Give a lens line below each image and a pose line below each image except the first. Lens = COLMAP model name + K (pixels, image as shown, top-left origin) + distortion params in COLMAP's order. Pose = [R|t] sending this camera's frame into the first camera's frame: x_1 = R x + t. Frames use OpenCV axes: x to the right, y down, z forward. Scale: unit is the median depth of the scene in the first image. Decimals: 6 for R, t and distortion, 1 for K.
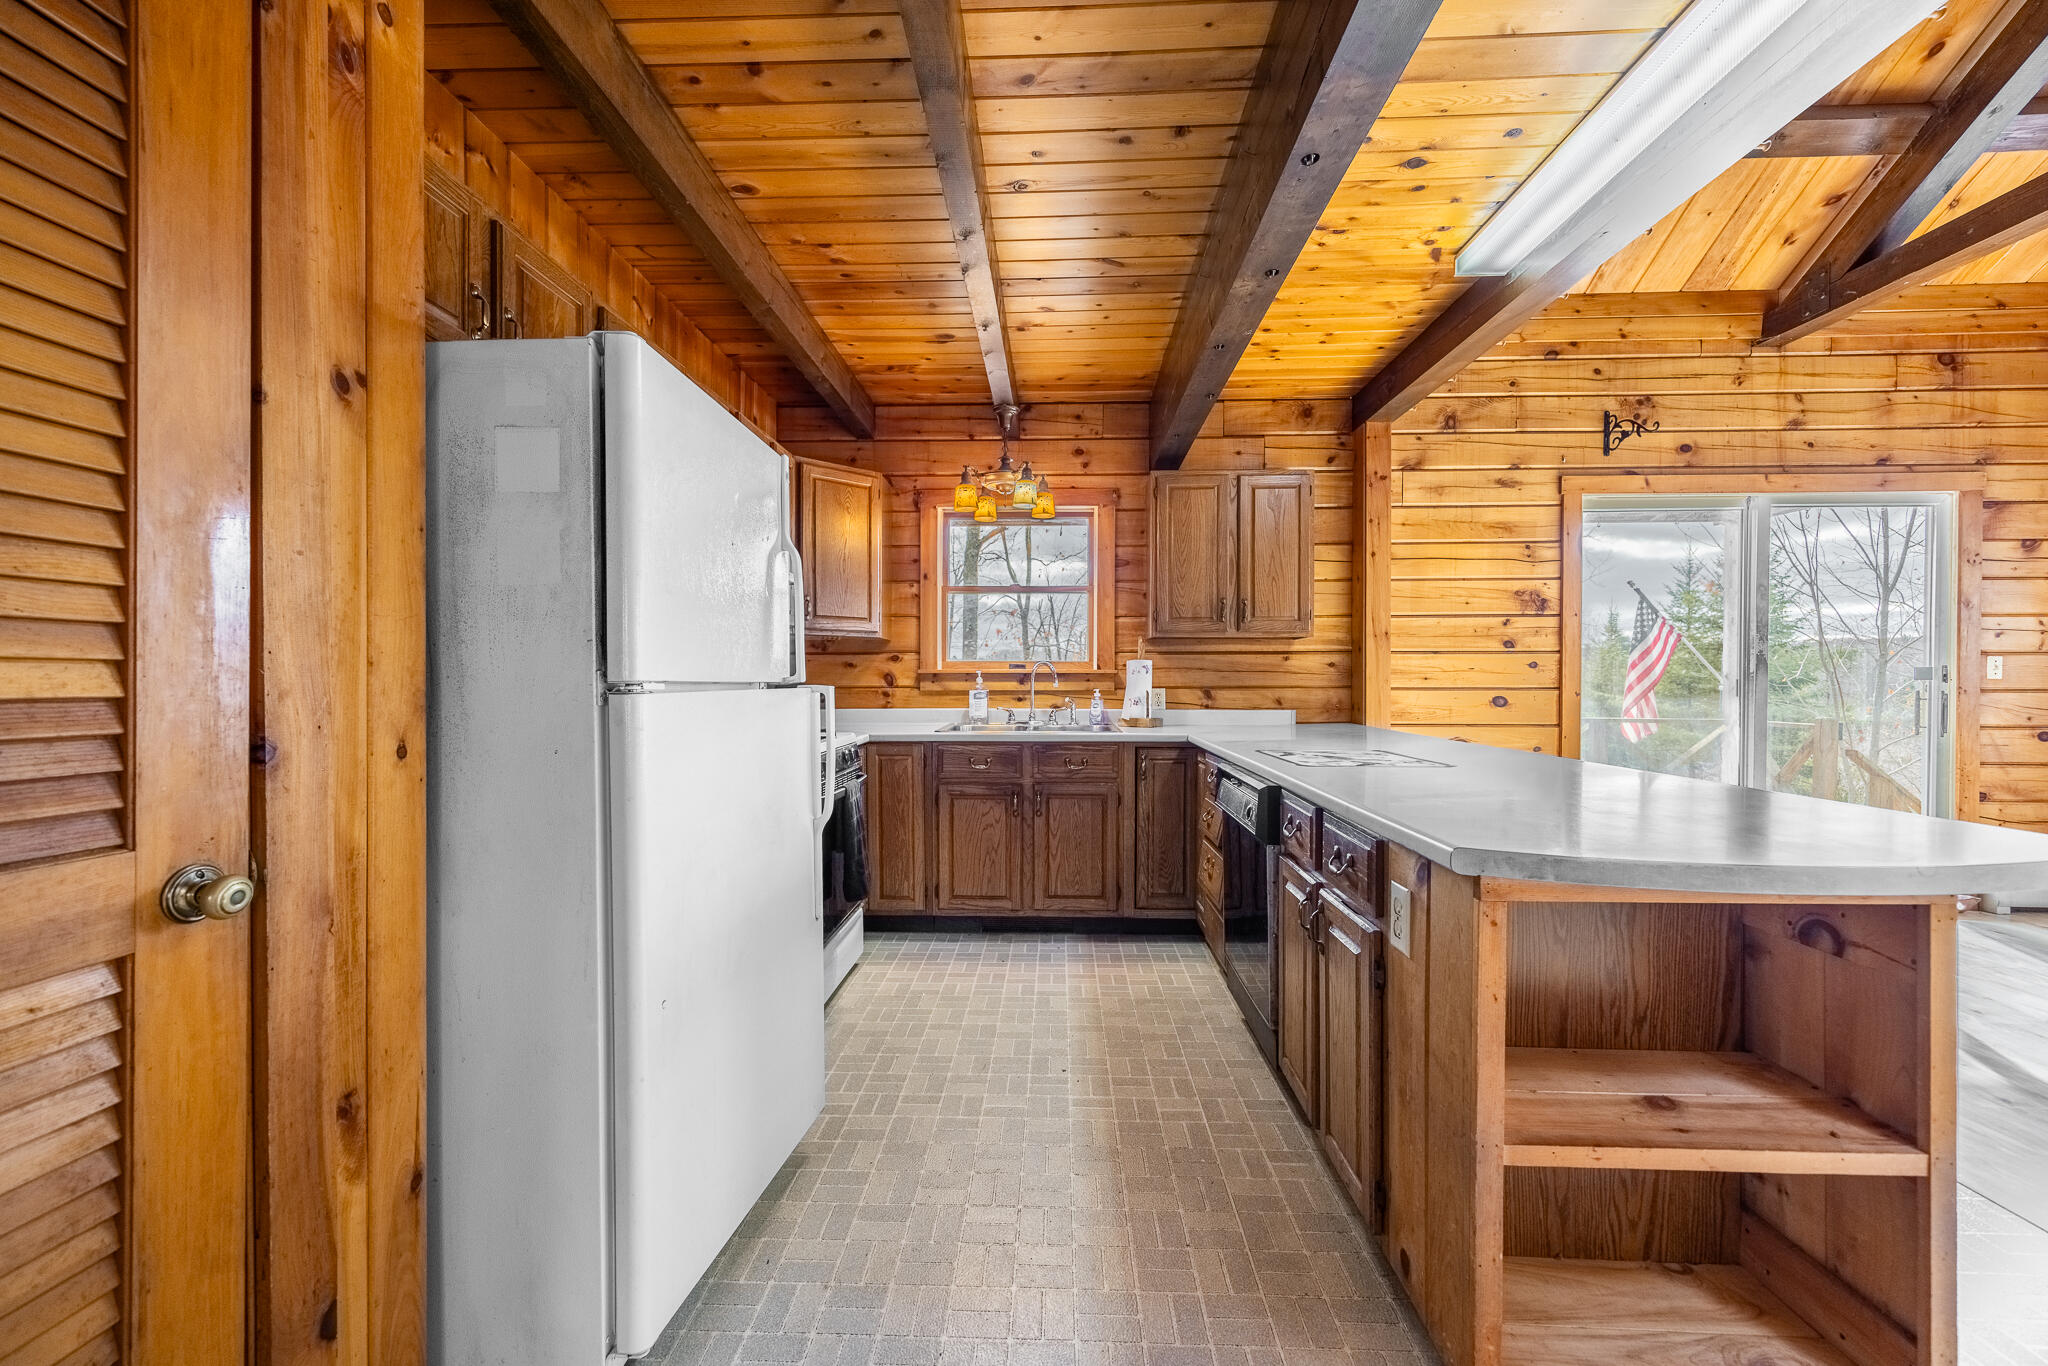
lens RADIAL K [[789.1, 0, 1019.0], [0, 789.1, 681.3], [0, 0, 1]] dist [-0.006658, -0.000317]
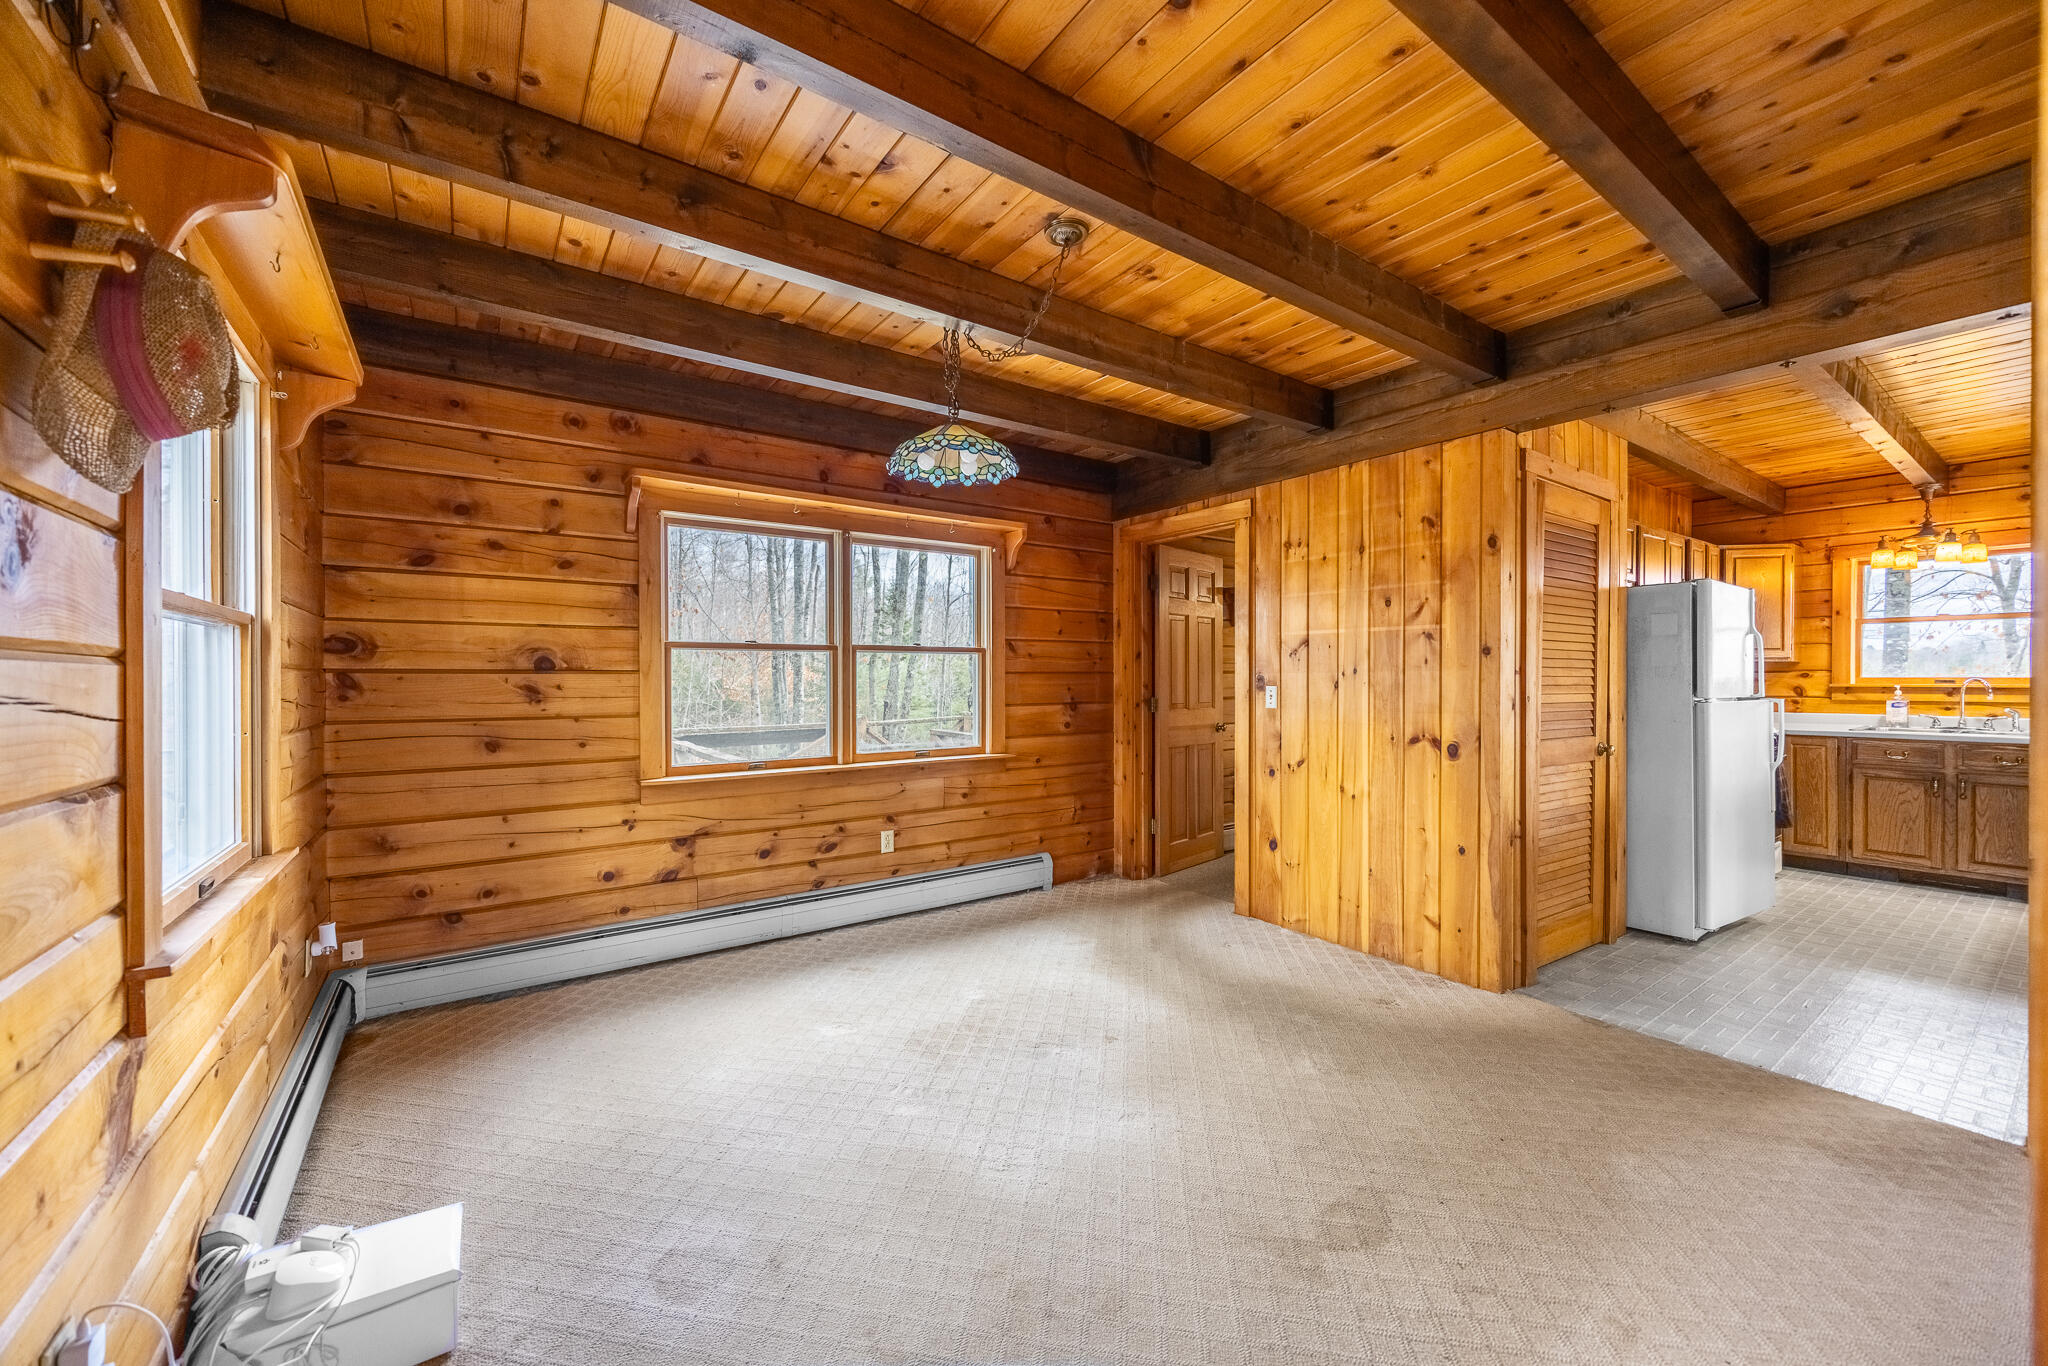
lens RADIAL K [[789.1, 0, 1014.4], [0, 789.1, 686.0], [0, 0, 1]] dist [-0.006658, -0.000317]
pose [[0.610980, 0.004290, -0.791635, 0.080101], [0.000352, 0.999984, 0.005691, -0.020621], [0.791646, -0.003755, 0.610968, -0.936005]]
